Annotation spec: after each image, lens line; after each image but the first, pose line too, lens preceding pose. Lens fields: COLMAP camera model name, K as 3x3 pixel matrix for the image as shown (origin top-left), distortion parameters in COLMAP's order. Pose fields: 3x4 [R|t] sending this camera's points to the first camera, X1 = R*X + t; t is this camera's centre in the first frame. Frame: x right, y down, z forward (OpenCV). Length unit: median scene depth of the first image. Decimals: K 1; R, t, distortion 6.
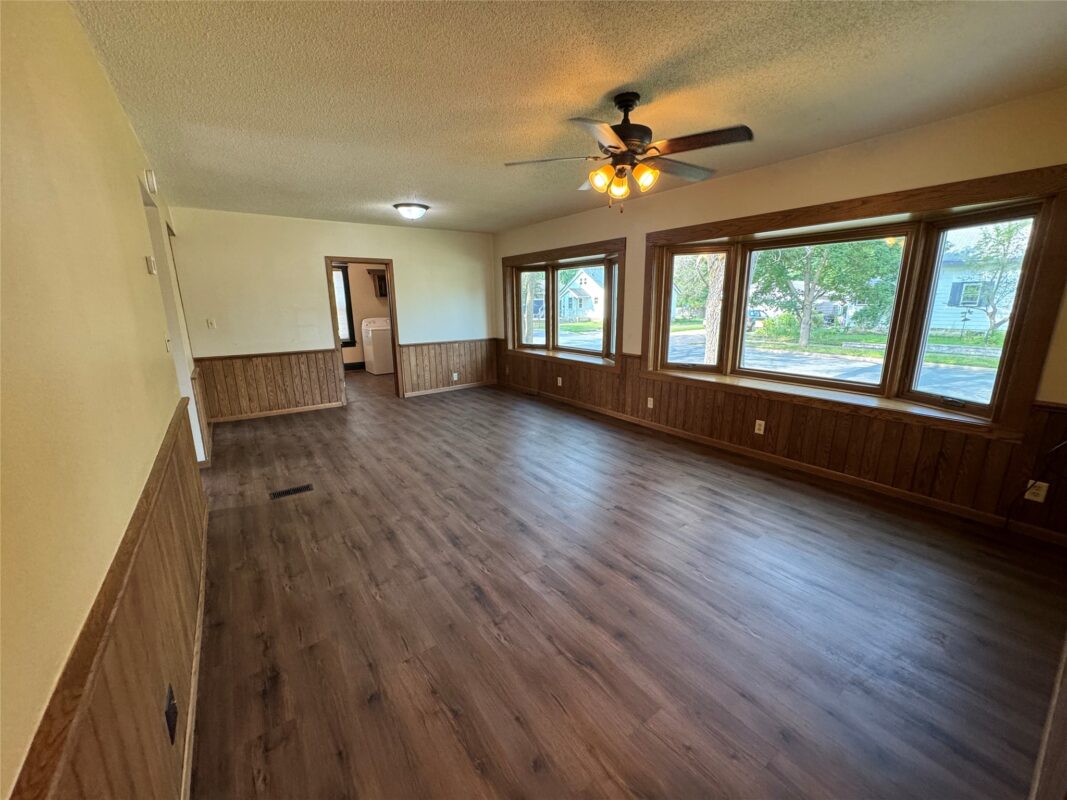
lens RADIAL K [[424.6, 0, 533.5], [0, 424.6, 400.0], [0, 0, 1]] dist [-0.000779, 0.000080]
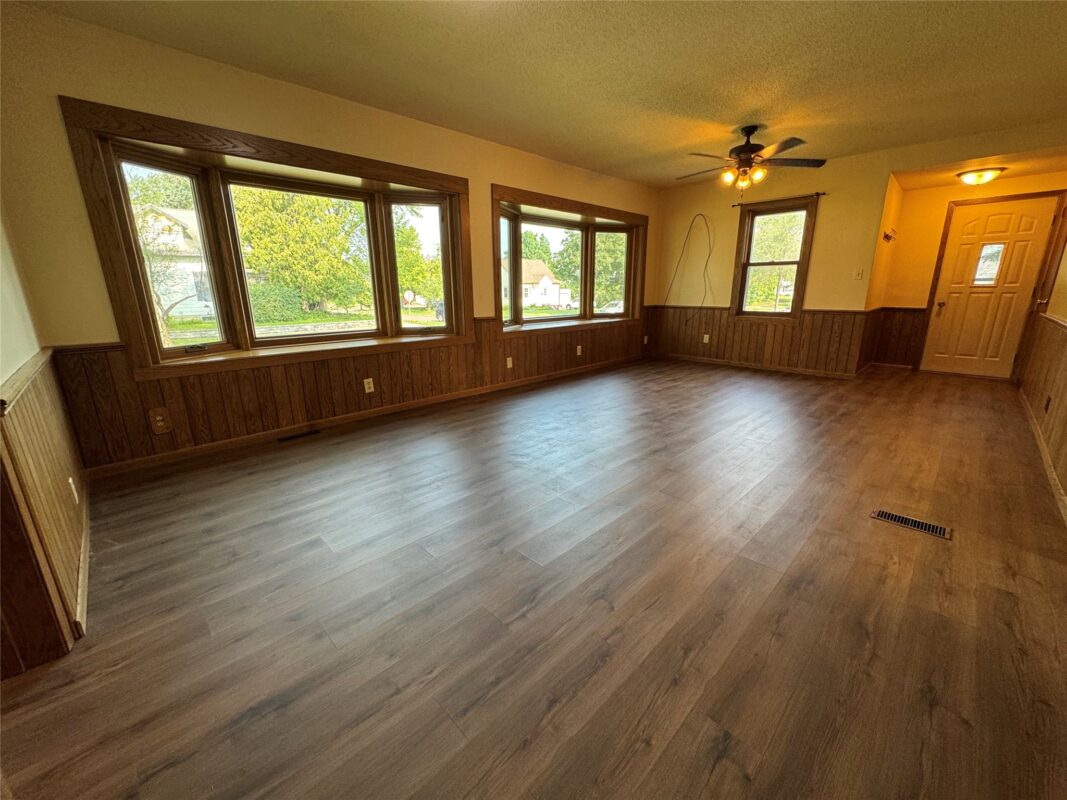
lens RADIAL K [[424.6, 0, 533.5], [0, 424.6, 400.0], [0, 0, 1]] dist [-0.000779, 0.000080]
pose [[-0.155092, -0.242747, 0.957612, -0.886454], [0.232136, 0.933245, 0.274167, -0.214537], [-0.960239, 0.264817, -0.088388, 1.316942]]
